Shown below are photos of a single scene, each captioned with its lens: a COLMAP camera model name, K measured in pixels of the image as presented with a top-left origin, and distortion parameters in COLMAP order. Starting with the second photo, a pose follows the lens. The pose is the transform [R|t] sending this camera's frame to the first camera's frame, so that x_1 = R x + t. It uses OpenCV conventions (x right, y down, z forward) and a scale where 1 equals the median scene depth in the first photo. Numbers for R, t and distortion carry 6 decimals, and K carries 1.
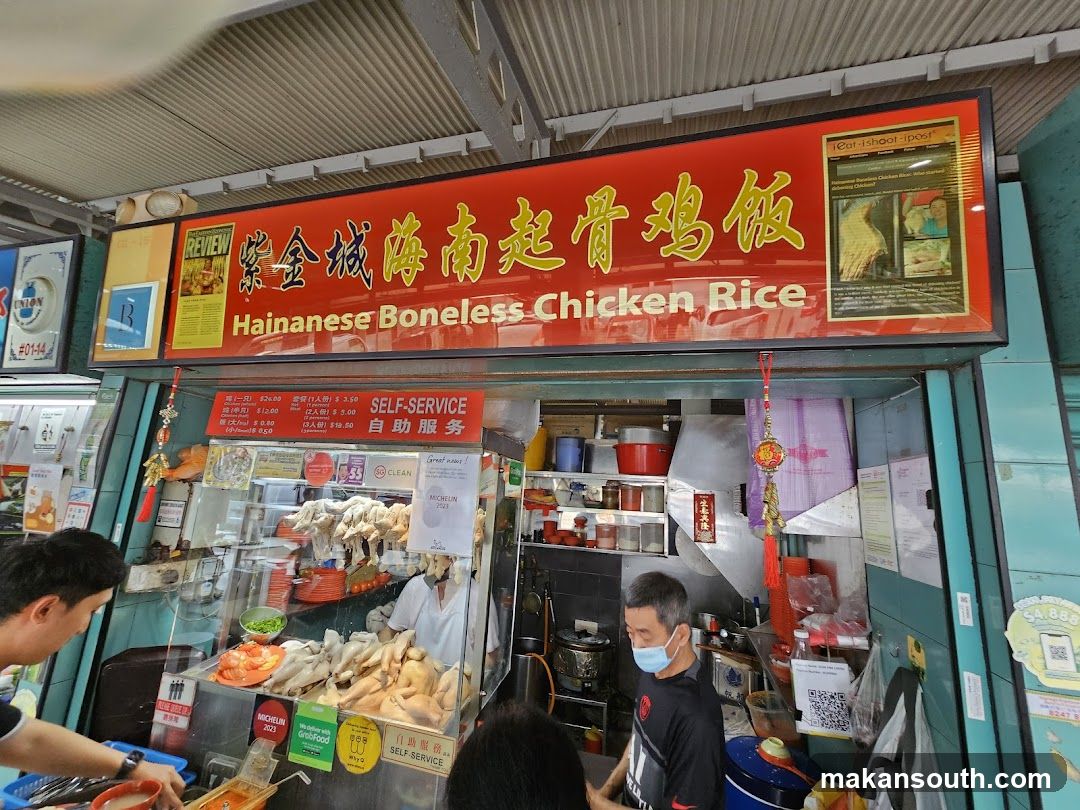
lens RADIAL K [[452.1, 0, 542.8], [0, 452.1, 405.8], [0, 0, 1]] dist [0.003151, 0.001522]
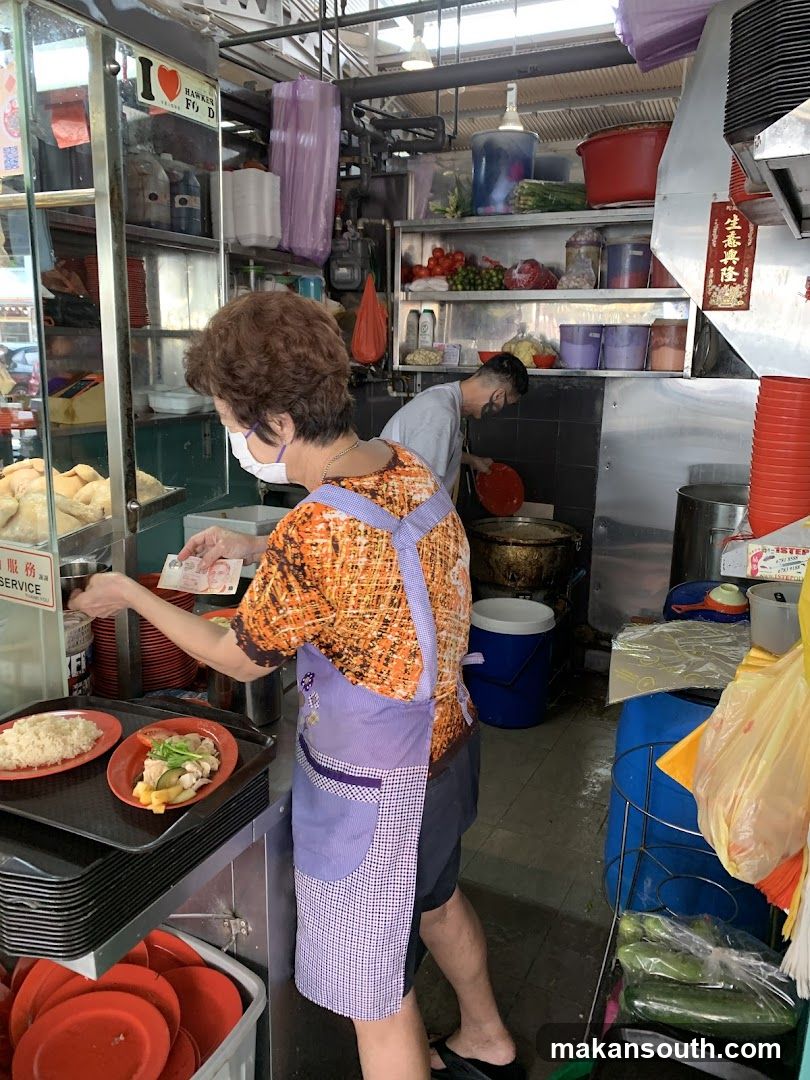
lens RADIAL K [[823.5, 0, 405.3], [0, 823.5, 539.7], [0, 0, 1]] dist [0.042808, -0.049484]
pose [[0.981656, 0.009863, -0.190404, 0.389051], [0.069145, 0.912258, 0.403739, 0.292395], [0.177680, -0.409498, 0.894841, 0.139644]]
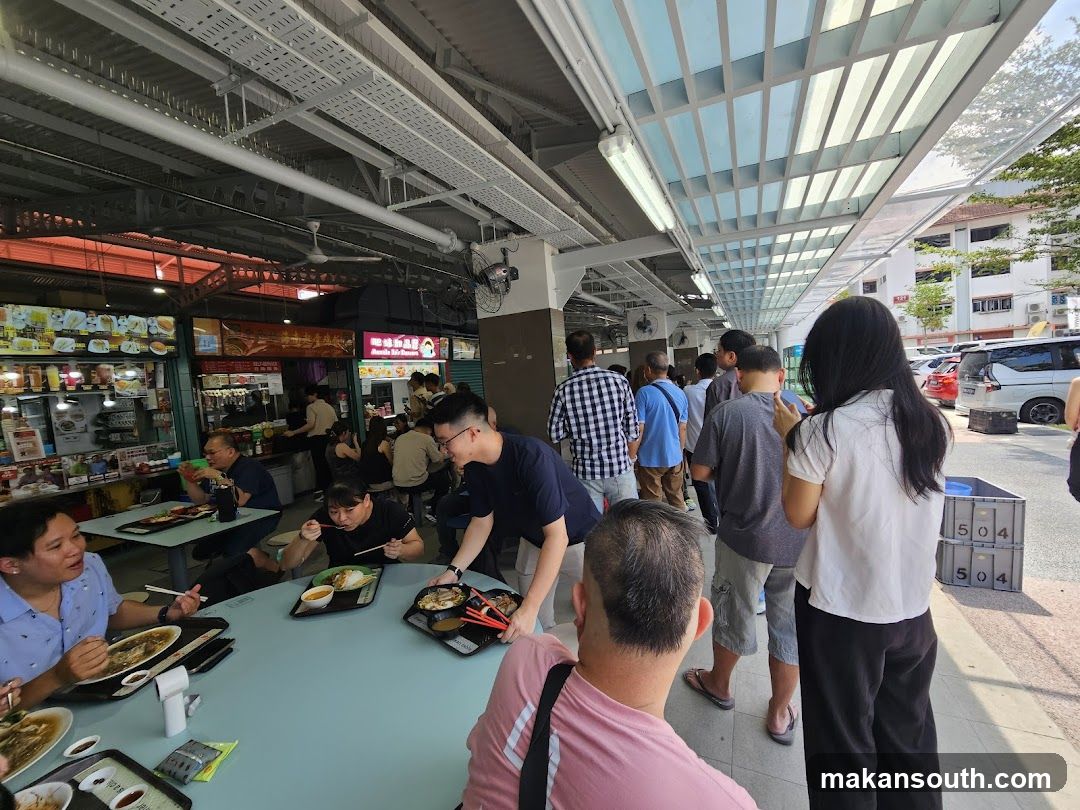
lens RADIAL K [[445.3, 0, 535.6], [0, 445.3, 407.2], [0, 0, 1]] dist [-0.000222, -0.000550]
pose [[0.169862, -0.134579, 0.976235, -4.357897], [-0.101846, 0.982929, 0.153222, -0.550598], [-0.980191, -0.125452, 0.153256, -2.441239]]
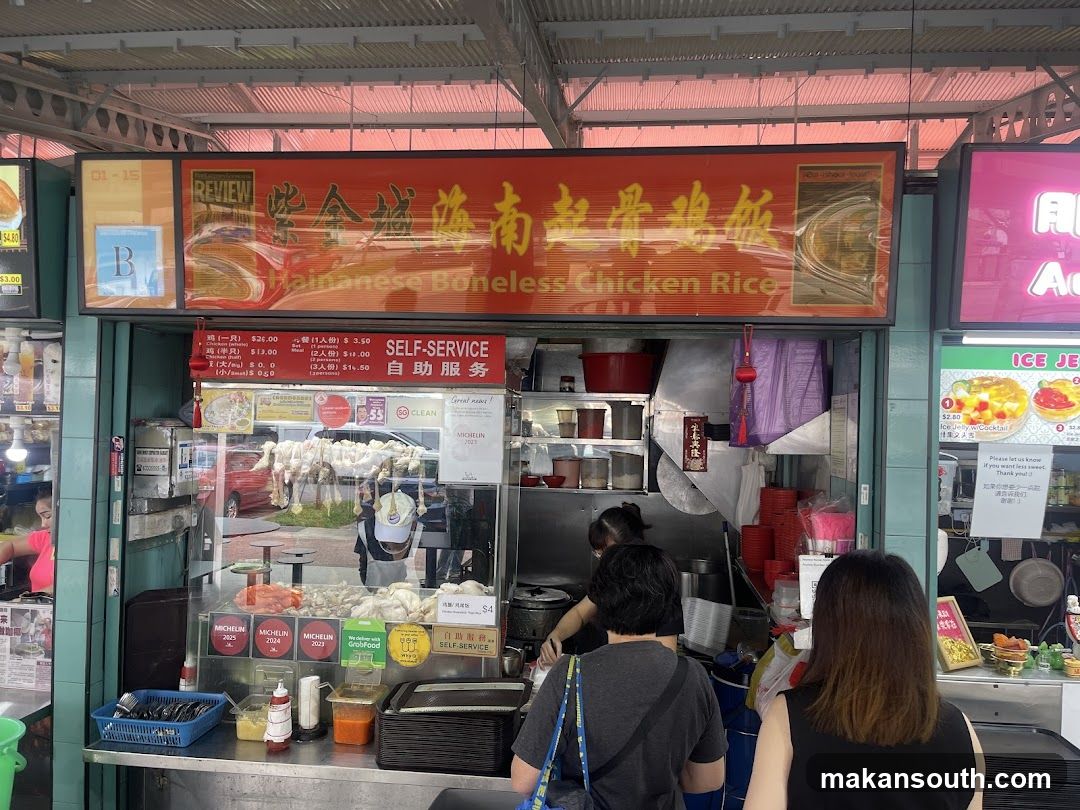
lens RADIAL K [[823.5, 0, 544.4], [0, 823.5, 412.4], [0, 0, 1]] dist [0.042808, -0.049484]
pose [[0.985859, -0.033002, 0.164292, -0.366639], [0.000632, 0.981141, 0.193293, -0.230961], [-0.167573, -0.190456, 0.967288, -0.929376]]
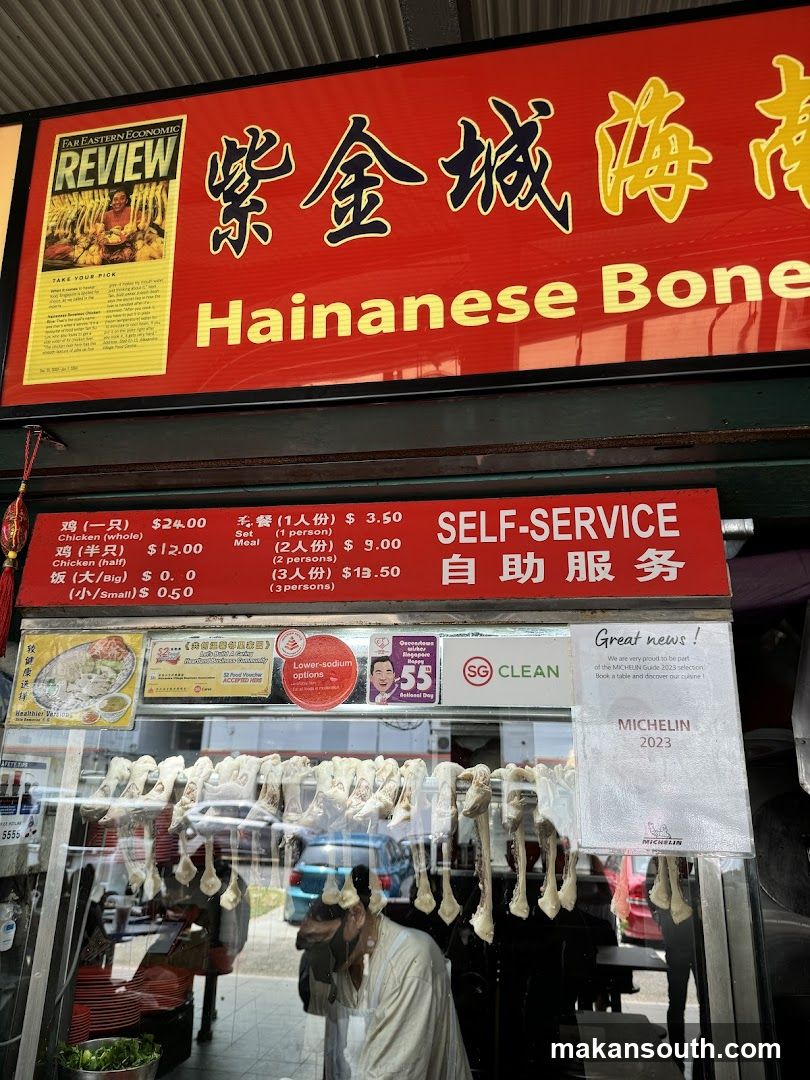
lens RADIAL K [[758.2, 0, 399.0], [0, 758.2, 540.7], [0, 0, 1]] dist [0.072441, -0.088992]
pose [[0.994191, -0.001358, 0.107621, -0.542156], [0.015008, 0.991901, -0.126126, 0.117107], [-0.106578, 0.127009, 0.986159, 0.267372]]
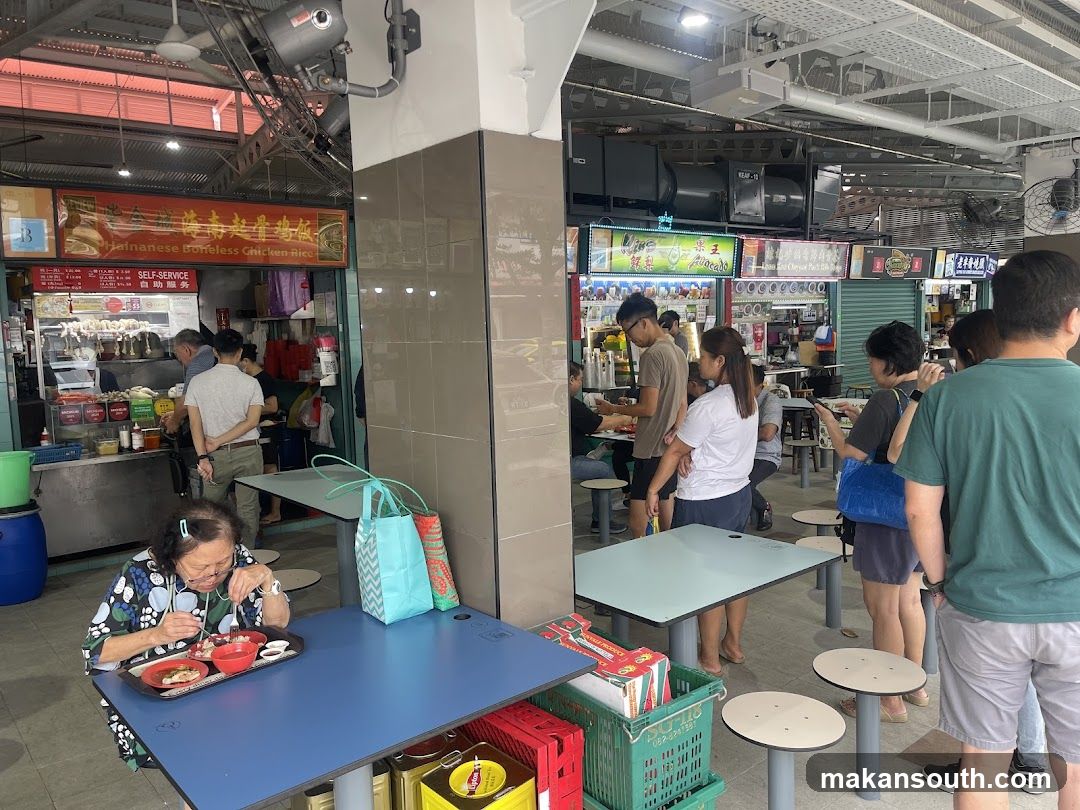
lens RADIAL K [[823.5, 0, 544.8], [0, 823.5, 406.2], [0, 0, 1]] dist [0.042808, -0.049484]
pose [[0.559700, -0.158130, 0.813468, -2.877453], [-0.094397, 0.963071, 0.252160, -0.639308], [-0.823301, -0.217923, 0.524104, -3.120755]]
